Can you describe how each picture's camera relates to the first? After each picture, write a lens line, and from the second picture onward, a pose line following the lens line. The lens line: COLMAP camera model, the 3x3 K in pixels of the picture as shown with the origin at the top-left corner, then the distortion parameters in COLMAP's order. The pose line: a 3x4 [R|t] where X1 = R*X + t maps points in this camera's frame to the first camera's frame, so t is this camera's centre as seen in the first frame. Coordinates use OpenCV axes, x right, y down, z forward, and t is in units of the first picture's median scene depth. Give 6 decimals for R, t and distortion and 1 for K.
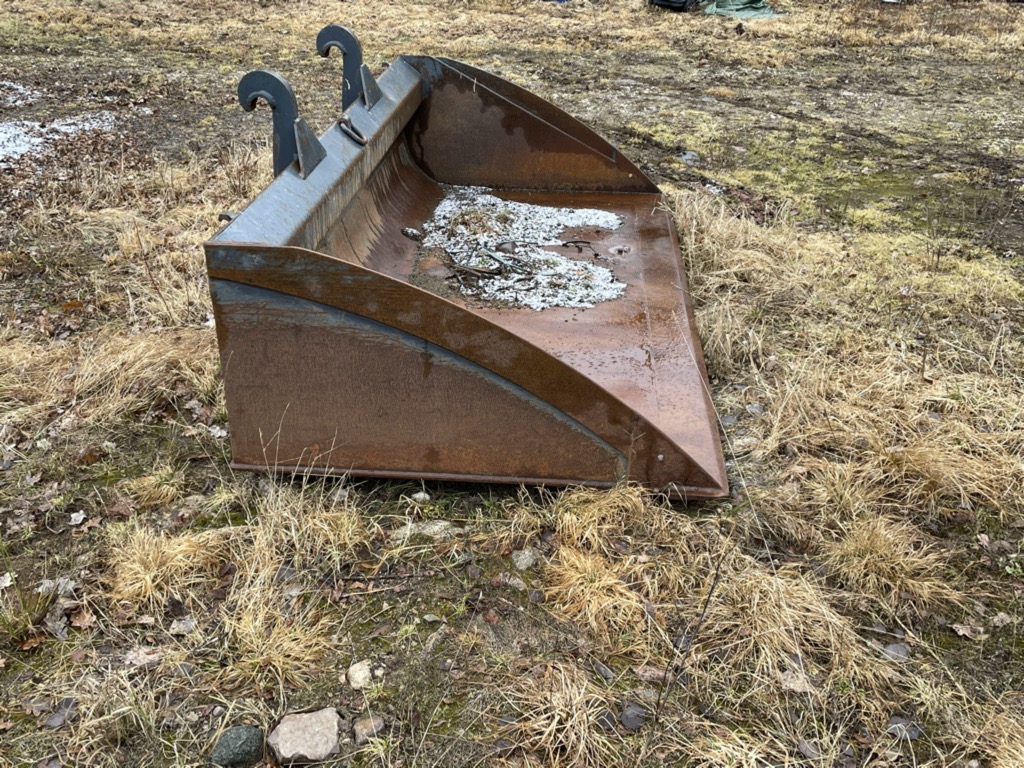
lens RADIAL K [[997.4, 0, 512.0], [0, 997.4, 384.0], [0, 0, 1]] dist [0.095494, -0.003217]
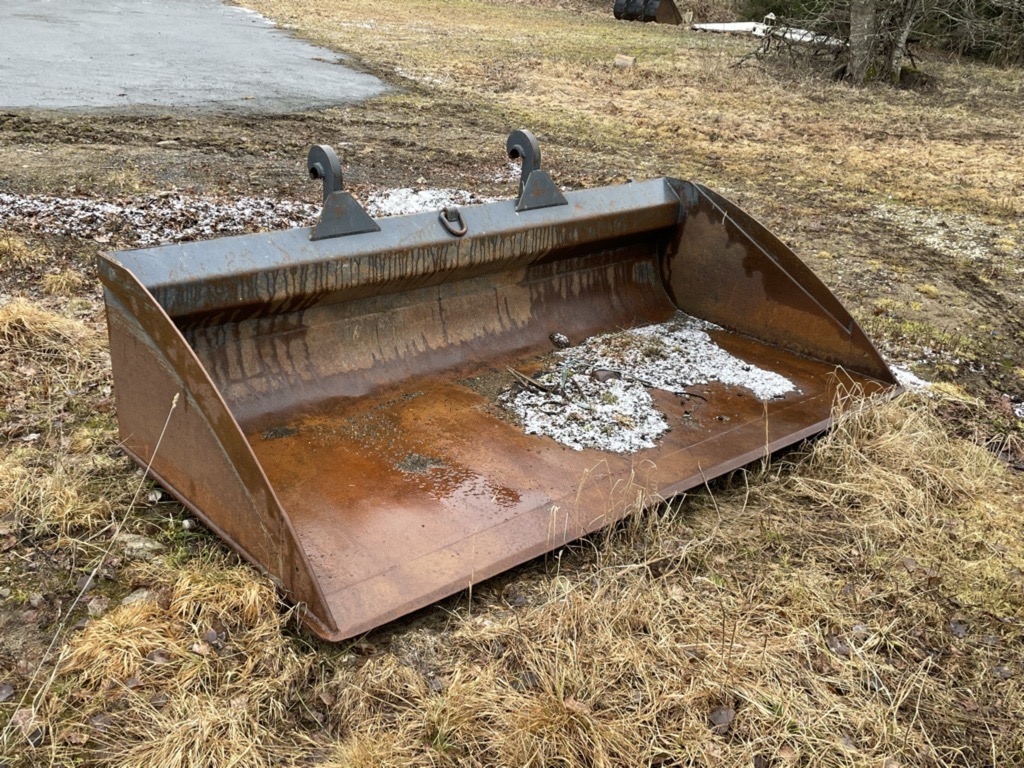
lens RADIAL K [[997.4, 0, 512.0], [0, 997.4, 384.0], [0, 0, 1]] dist [0.095494, -0.003217]
pose [[0.717768, 0.283342, -0.636024, 0.511896], [-0.356950, 0.934029, 0.013274, -0.106085], [0.597826, 0.217501, 0.771555, 0.218249]]
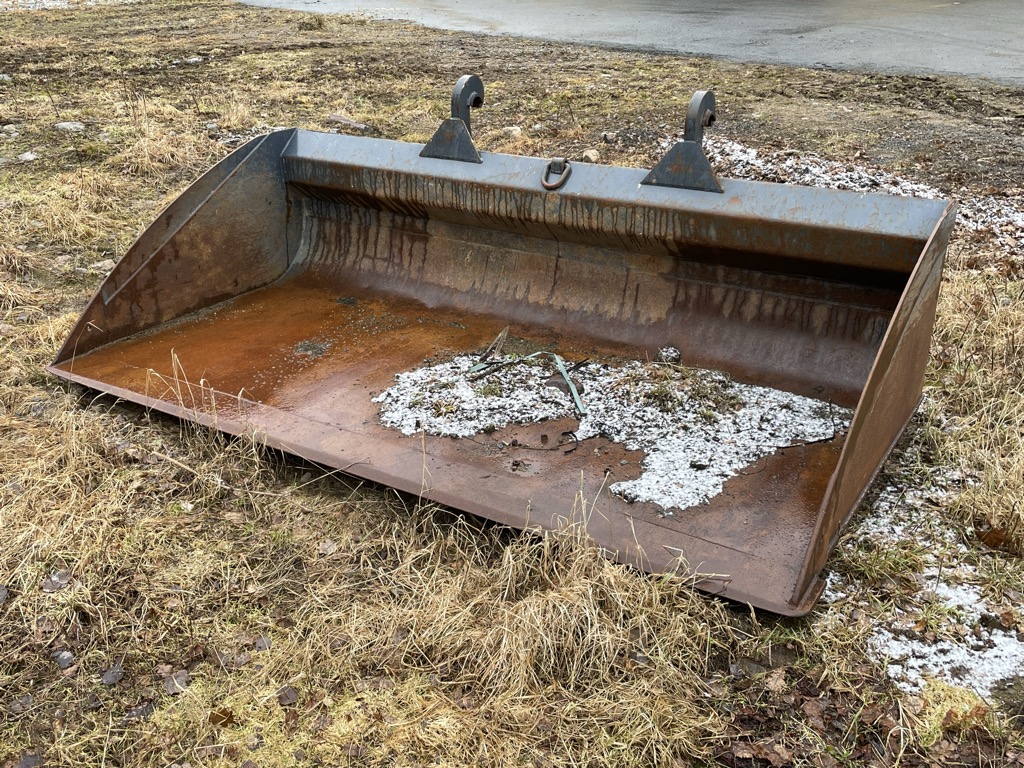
lens RADIAL K [[997.4, 0, 512.0], [0, 997.4, 384.0], [0, 0, 1]] dist [0.095494, -0.003217]
pose [[-0.475023, 0.353579, -0.805813, 0.616890], [-0.401443, 0.727810, 0.556001, -0.532456], [0.783069, 0.587601, -0.203784, 1.087566]]
